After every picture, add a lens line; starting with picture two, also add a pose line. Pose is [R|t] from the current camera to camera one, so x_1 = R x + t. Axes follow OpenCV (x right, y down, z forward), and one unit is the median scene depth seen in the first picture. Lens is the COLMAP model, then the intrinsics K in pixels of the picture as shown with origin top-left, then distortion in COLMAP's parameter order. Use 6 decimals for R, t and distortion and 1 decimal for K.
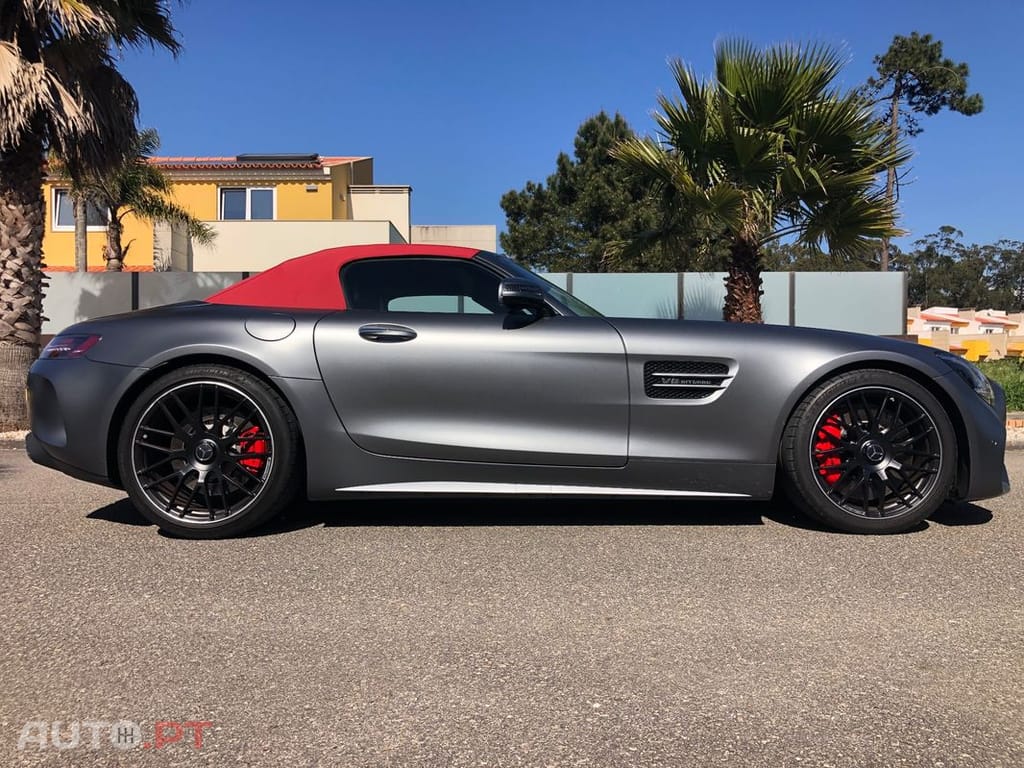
lens RADIAL K [[847.8, 0, 512.0], [0, 847.8, 384.0], [0, 0, 1]] dist [0.014506, -0.002657]
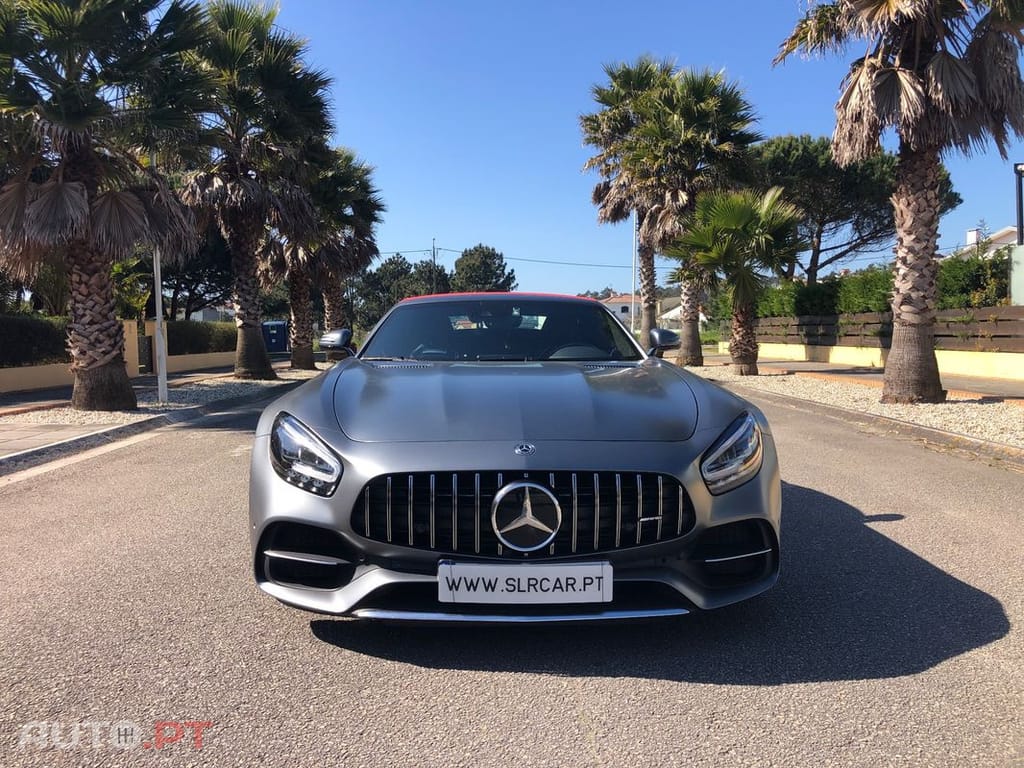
lens RADIAL K [[848.8, 0, 492.2], [0, 848.8, 380.7], [0, 0, 1]] dist [-0.005863, 0.028253]
pose [[0.016443, 0.054922, -0.998355, 0.508161], [0.011130, 0.998418, 0.055109, -0.040756], [0.999803, -0.012017, 0.015806, 0.442931]]
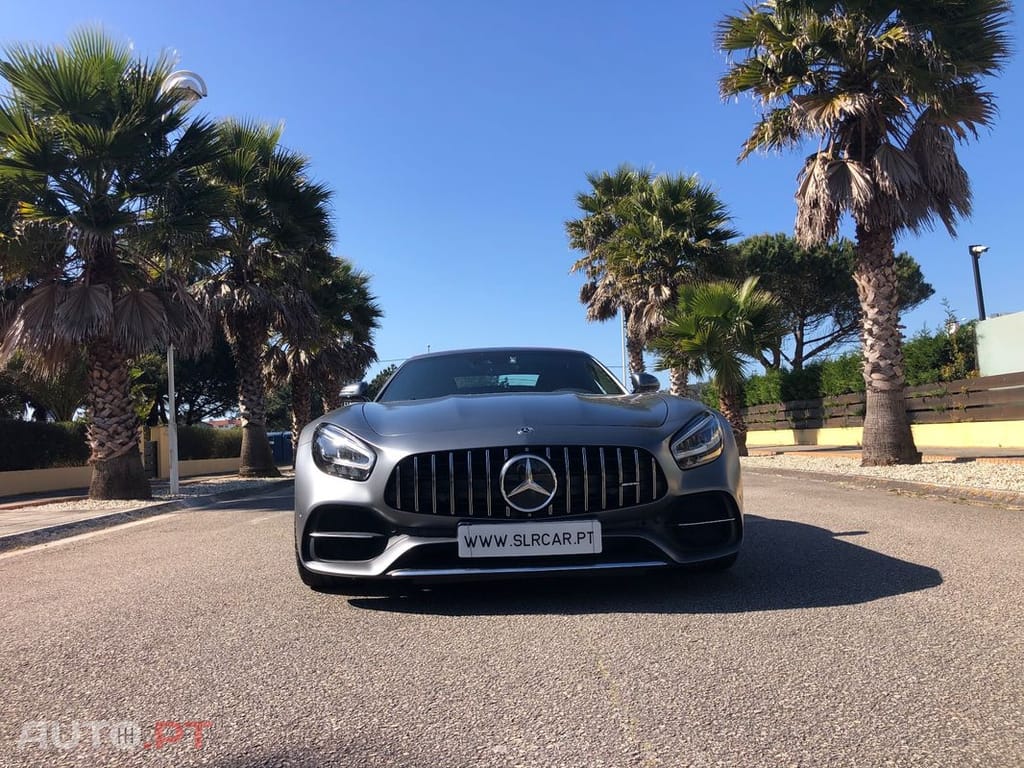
lens RADIAL K [[847.5, 0, 496.3], [0, 847.5, 386.4], [0, 0, 1]] dist [0.005857, 0.000994]
pose [[0.025989, -0.066971, -0.997416, 0.571521], [0.045598, 0.996794, -0.065741, -0.000590], [0.998622, -0.043772, 0.028960, 0.437274]]
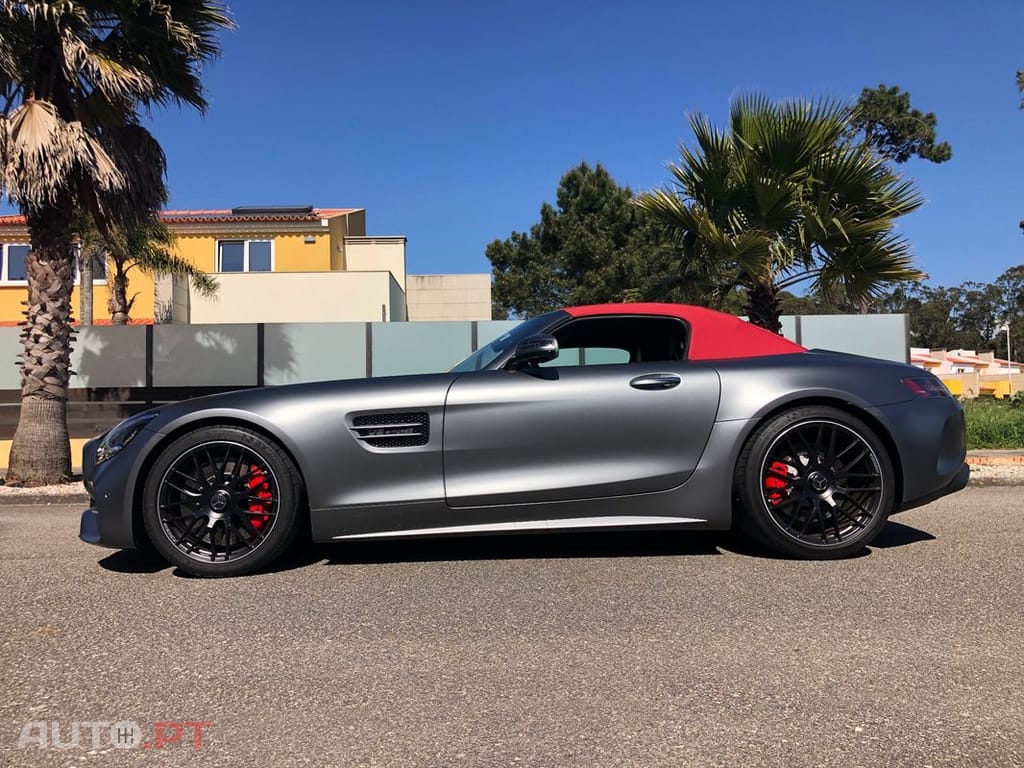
lens RADIAL K [[847.6, 0, 512.0], [0, 847.6, 384.0], [0, 0, 1]] dist [0.017353, 0.002433]
pose [[0.999416, -0.016645, 0.029836, -0.064881], [0.018269, 0.998318, -0.055016, 0.000737], [-0.028870, 0.055529, 0.998040, -0.011034]]
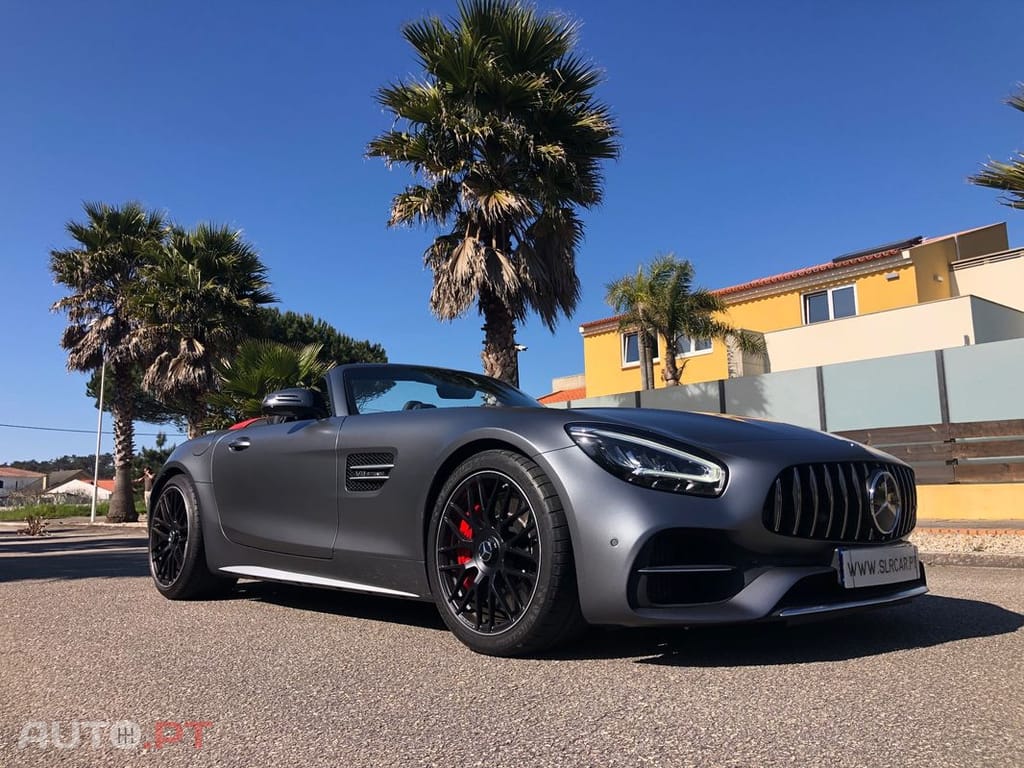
lens RADIAL K [[847.6, 0, 512.0], [0, 847.6, 384.0], [0, 0, 1]] dist [0.017353, 0.002433]
pose [[0.662337, -0.117673, -0.739907, 0.386136], [0.024197, 0.990433, -0.135856, 0.011820], [0.748815, 0.072079, 0.658848, 0.169080]]
